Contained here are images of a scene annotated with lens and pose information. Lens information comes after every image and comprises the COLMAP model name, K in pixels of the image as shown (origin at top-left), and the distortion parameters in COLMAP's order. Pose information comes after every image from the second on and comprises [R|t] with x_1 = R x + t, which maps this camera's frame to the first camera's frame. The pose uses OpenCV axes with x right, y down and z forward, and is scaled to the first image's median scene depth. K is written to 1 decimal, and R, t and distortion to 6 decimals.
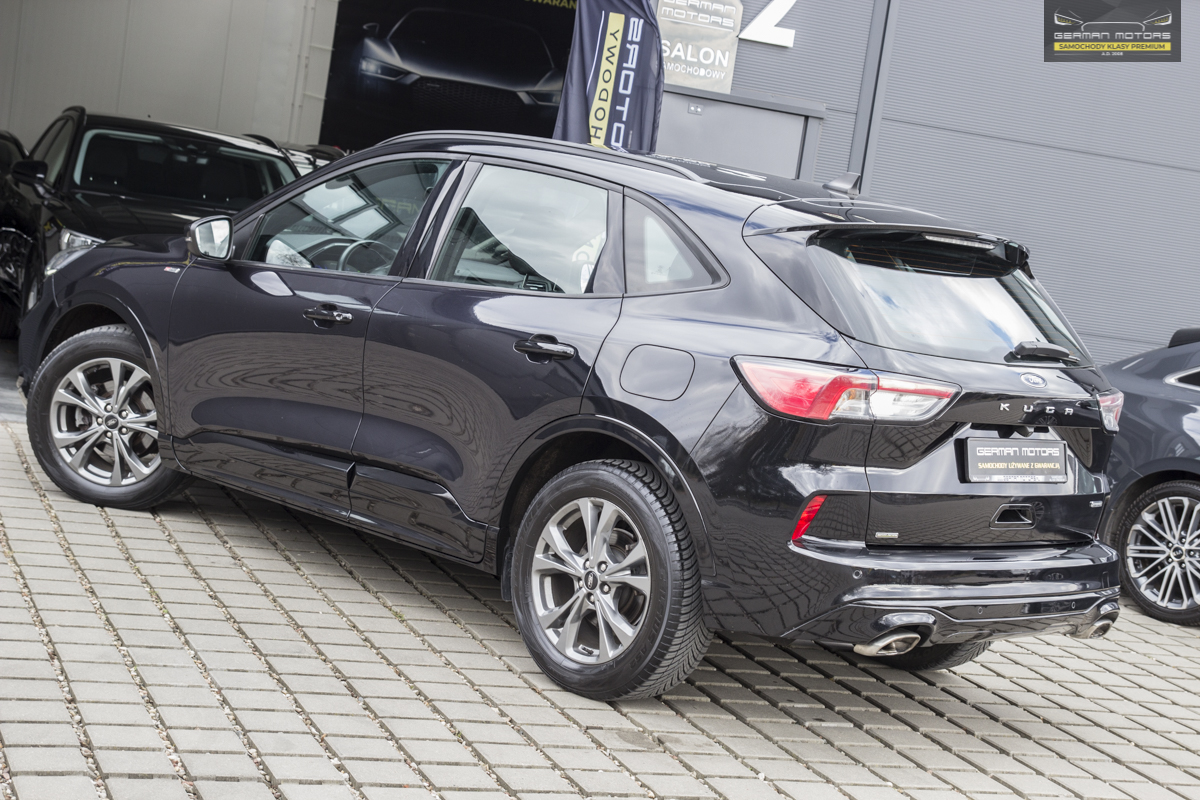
lens RADIAL K [[2250.3, 0, 605.0], [0, 2250.3, 394.3], [0, 0, 1]] dist [0.128977, 0.000000]
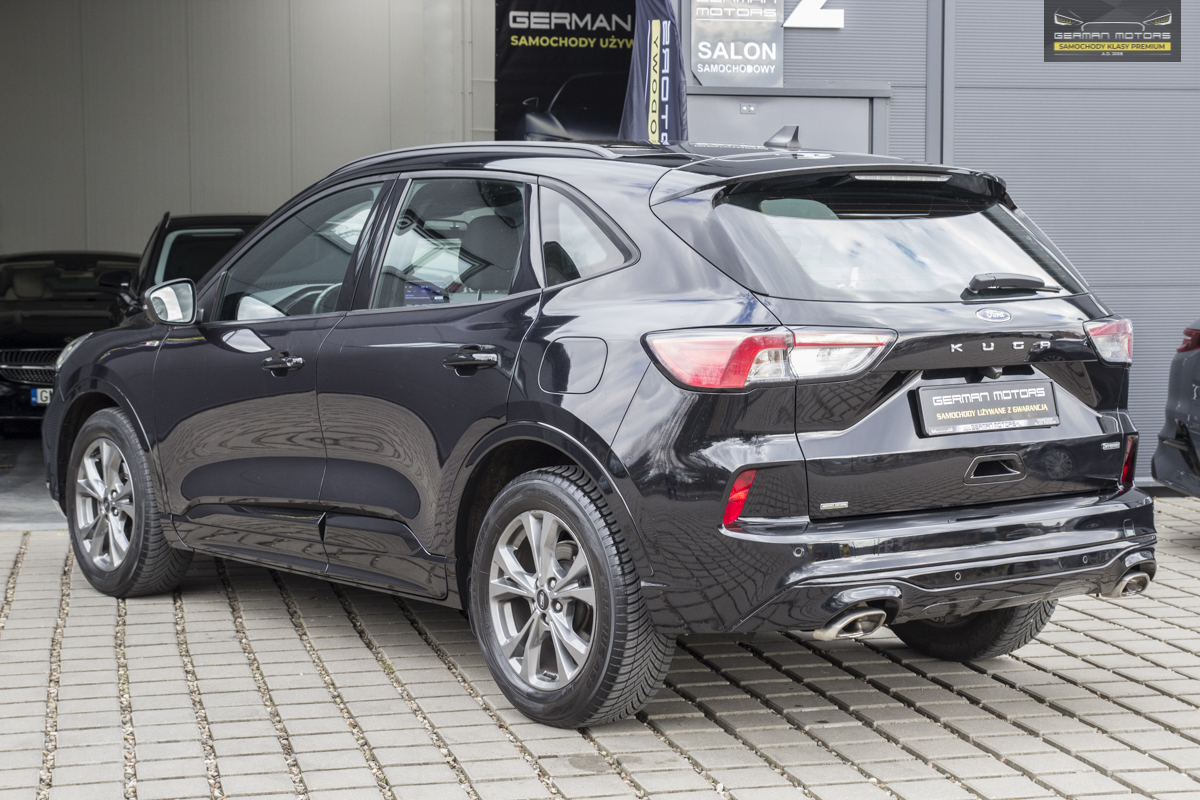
lens RADIAL K [[2268.8, 0, 595.6], [0, 2268.8, 406.8], [0, 0, 1]] dist [0.130717, 0.000000]
pose [[0.979446, -0.139922, -0.145283, 0.159002], [0.135291, 0.989943, -0.041332, 0.045203], [0.149605, 0.020827, 0.988526, 0.081937]]
